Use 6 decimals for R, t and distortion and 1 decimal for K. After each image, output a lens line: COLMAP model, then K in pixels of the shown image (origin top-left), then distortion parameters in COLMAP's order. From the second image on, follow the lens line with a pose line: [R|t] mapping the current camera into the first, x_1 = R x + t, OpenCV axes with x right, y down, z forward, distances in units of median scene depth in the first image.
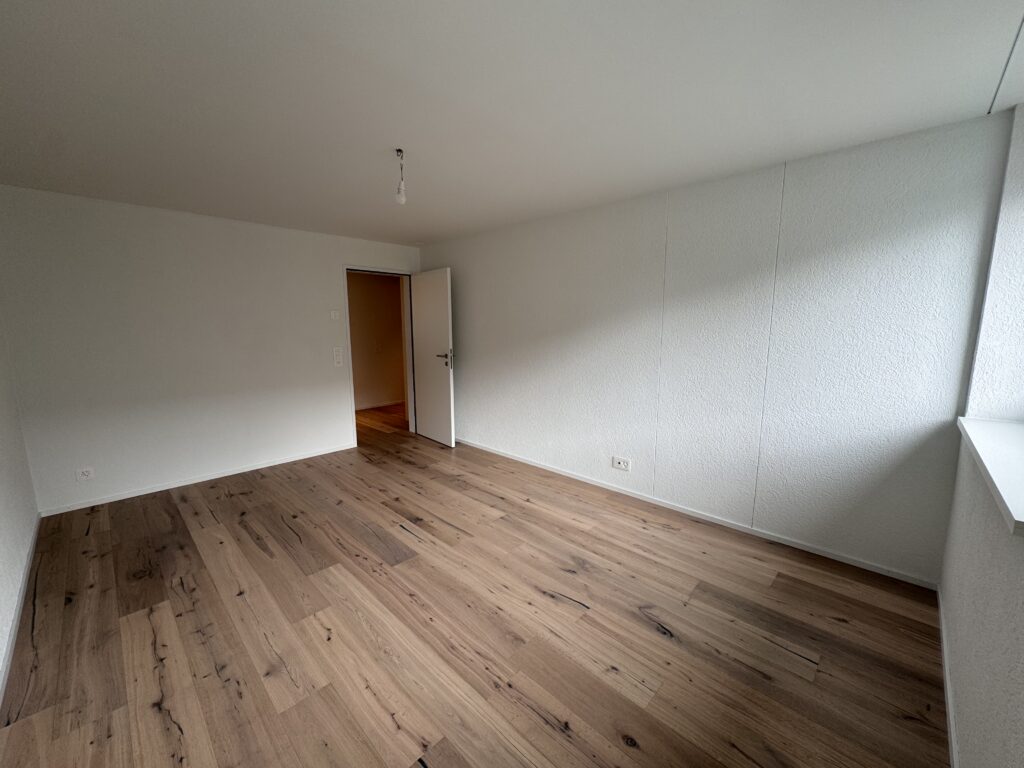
lens RADIAL K [[408.2, 0, 510.3], [0, 408.2, 386.3], [0, 0, 1]] dist [0.001524, -0.000054]
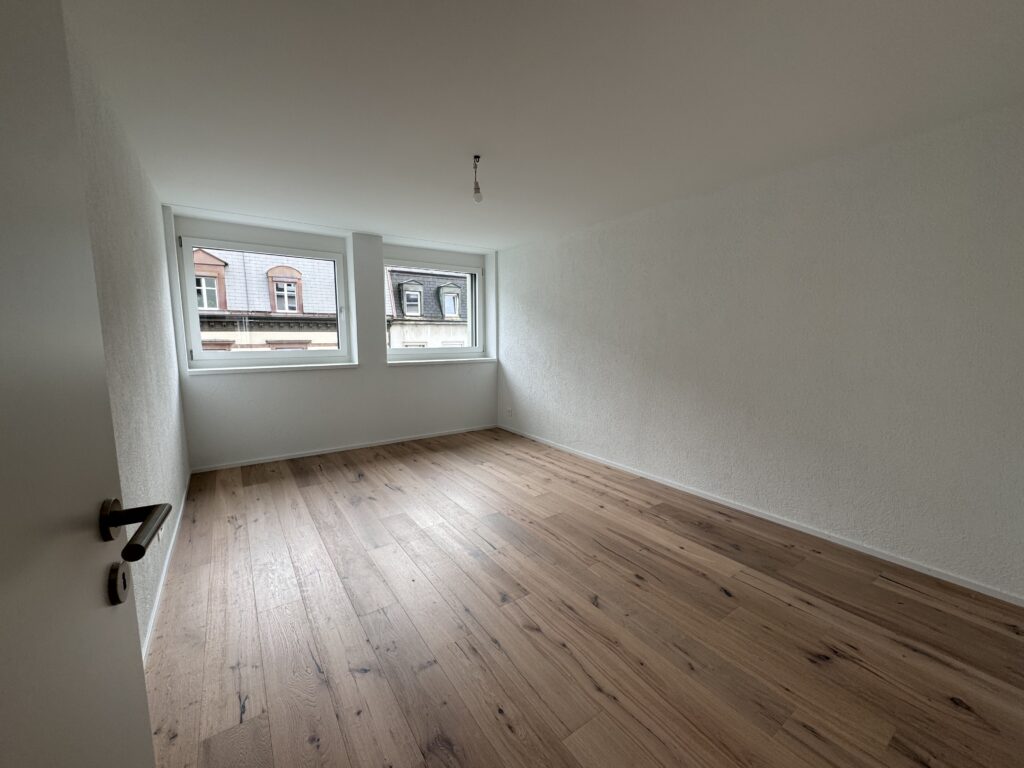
lens RADIAL K [[408.2, 0, 510.3], [0, 408.2, 386.3], [0, 0, 1]] dist [0.001524, -0.000054]
pose [[-0.982299, -0.023742, 0.185811, -0.448453], [0.028056, 0.962100, 0.271251, -0.215328], [-0.185209, 0.271663, -0.944403, 1.703508]]
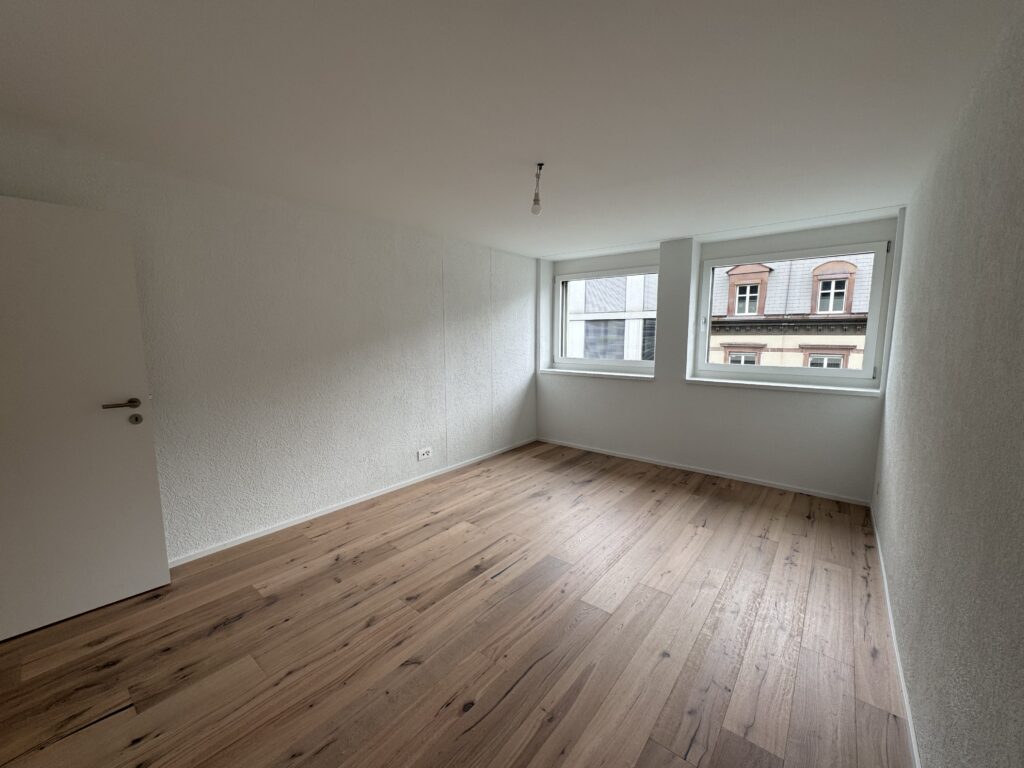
lens RADIAL K [[408.2, 0, 510.3], [0, 408.2, 386.3], [0, 0, 1]] dist [0.001524, -0.000054]
pose [[-0.092700, -0.124195, 0.987918, -1.037228], [0.149665, 0.979180, 0.137140, -0.145926], [-0.984382, 0.160570, -0.072182, 0.959540]]
